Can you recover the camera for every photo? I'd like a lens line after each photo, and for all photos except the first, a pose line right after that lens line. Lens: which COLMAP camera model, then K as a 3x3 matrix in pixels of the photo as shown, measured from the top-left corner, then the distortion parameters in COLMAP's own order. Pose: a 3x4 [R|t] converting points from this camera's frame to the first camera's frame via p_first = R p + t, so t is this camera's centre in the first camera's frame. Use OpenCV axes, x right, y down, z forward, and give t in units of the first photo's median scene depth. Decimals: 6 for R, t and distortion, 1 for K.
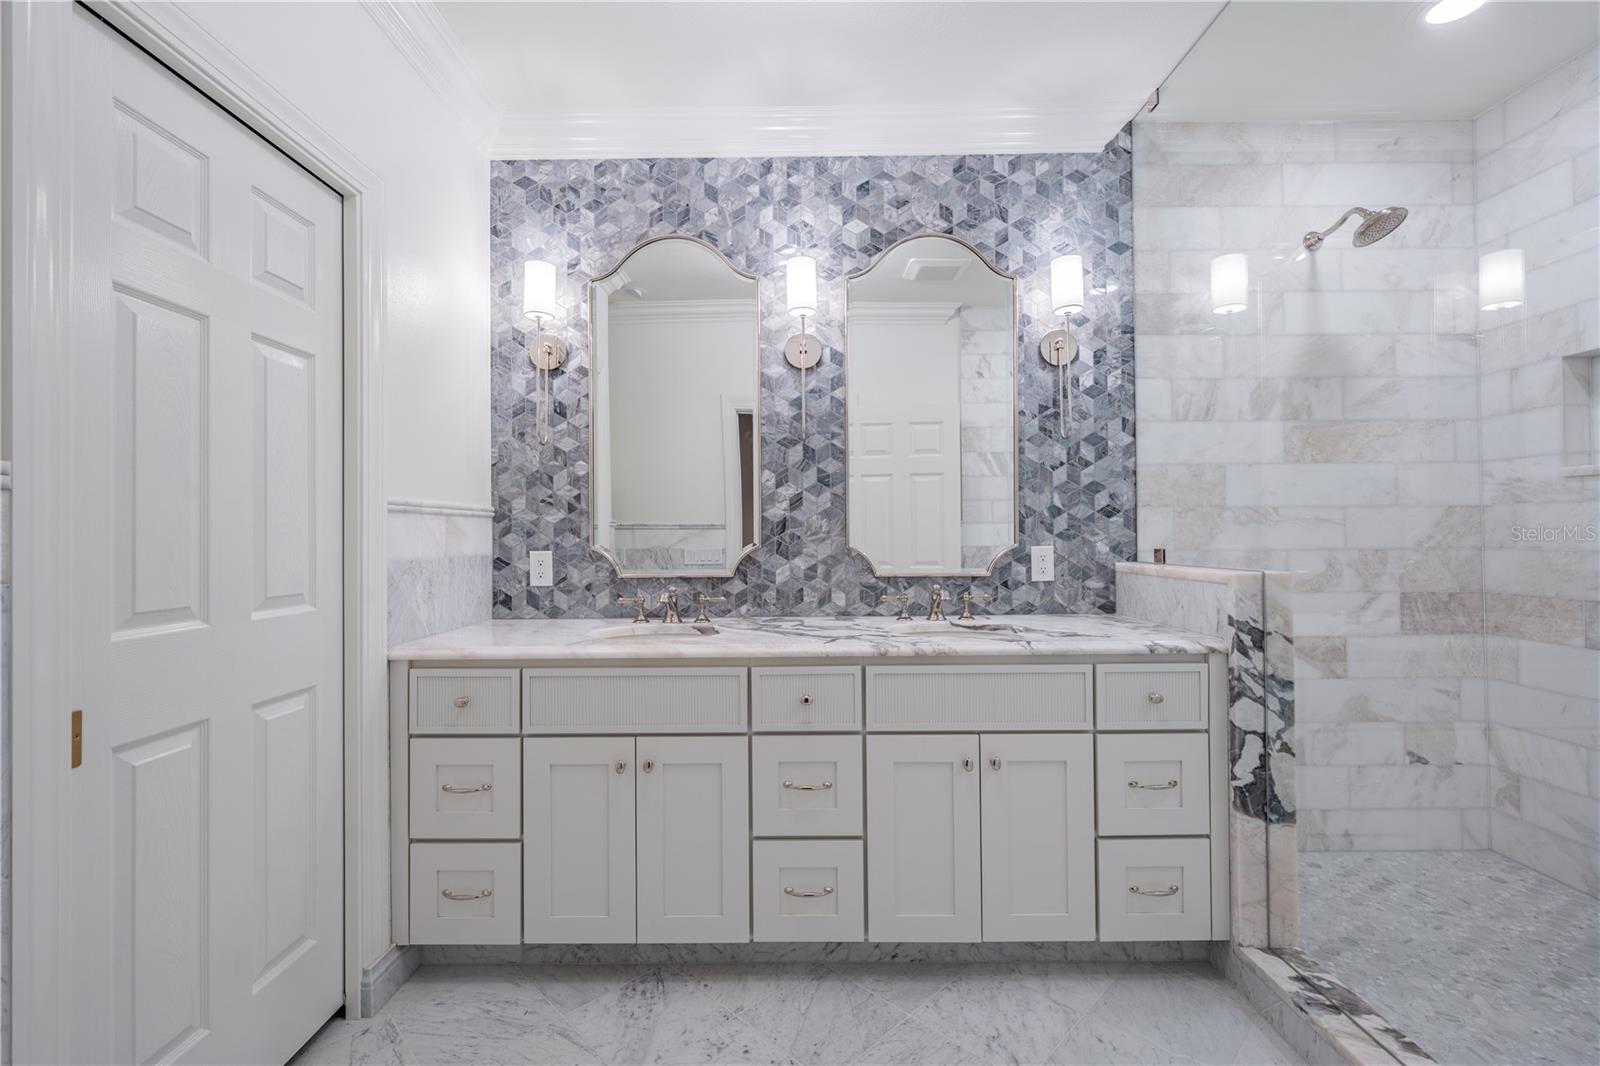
lens RADIAL K [[701.9, 0, 801.1], [0, 701.9, 528.2], [0, 0, 1]] dist [0.002822, 0.000195]
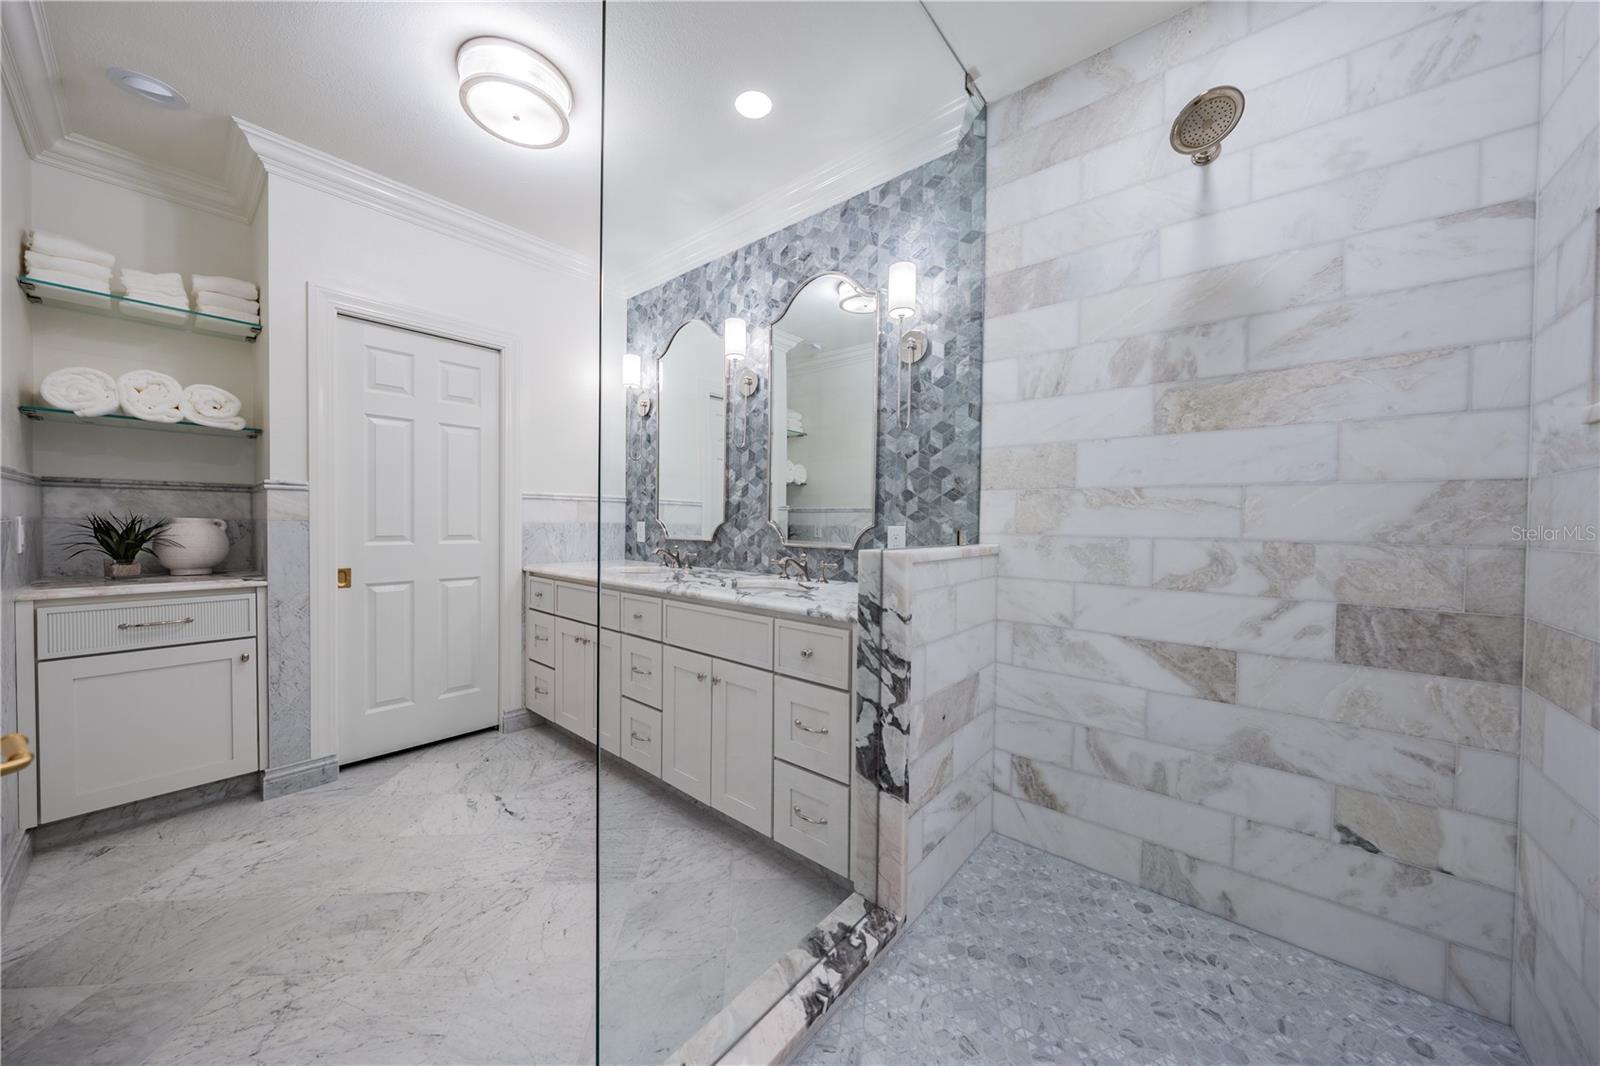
lens RADIAL K [[548.8, 0, 796.7], [0, 548.8, 531.4], [0, 0, 1]] dist [-0.001131, -0.000008]
pose [[0.759763, 0.031190, -0.649451, 0.795864], [-0.012954, 0.999377, 0.032841, 0.006790], [0.650071, -0.016539, 0.759694, 0.221462]]
